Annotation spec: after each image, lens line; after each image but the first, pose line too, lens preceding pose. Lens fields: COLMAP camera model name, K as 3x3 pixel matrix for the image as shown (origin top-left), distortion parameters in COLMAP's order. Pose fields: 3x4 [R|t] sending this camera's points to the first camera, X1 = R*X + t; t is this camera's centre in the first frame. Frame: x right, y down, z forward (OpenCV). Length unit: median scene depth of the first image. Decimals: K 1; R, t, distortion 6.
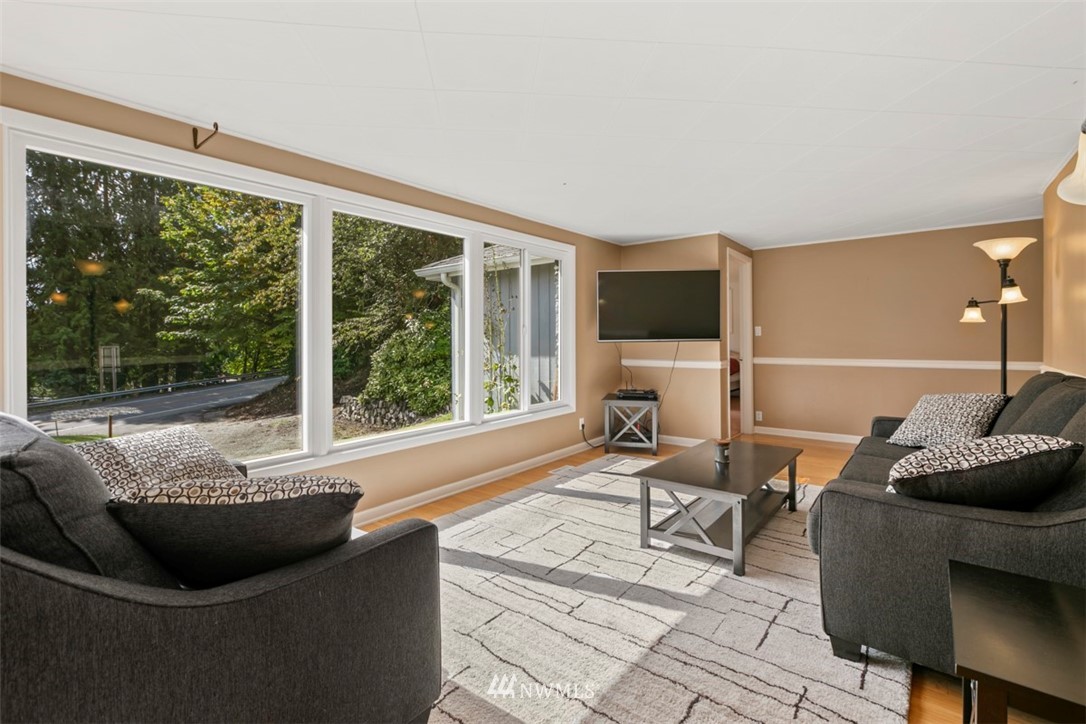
lens RADIAL K [[487.7, 0, 547.1], [0, 487.7, 338.2], [0, 0, 1]] dist [0.001838, 0.001872]
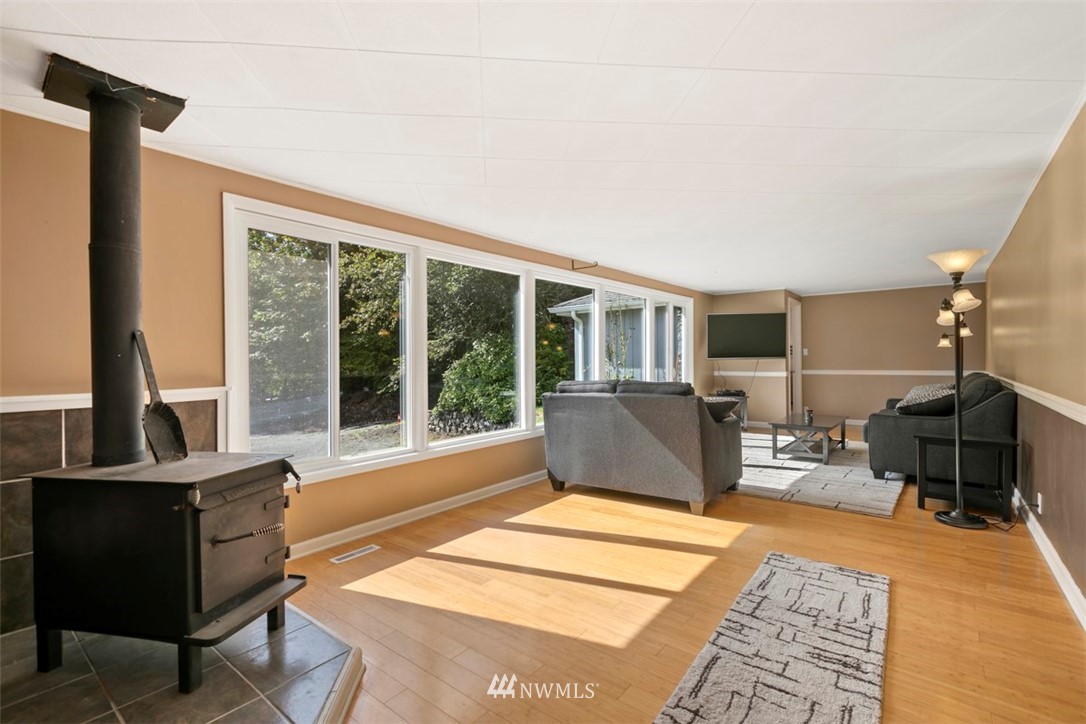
lens RADIAL K [[487.7, 0, 545.0], [0, 487.7, 361.3], [0, 0, 1]] dist [0.001838, 0.001872]
pose [[0.999934, -0.002232, -0.011304, -0.276785], [0.002291, 0.999984, 0.005177, 0.003078], [0.011292, -0.005202, 0.999923, -0.393899]]
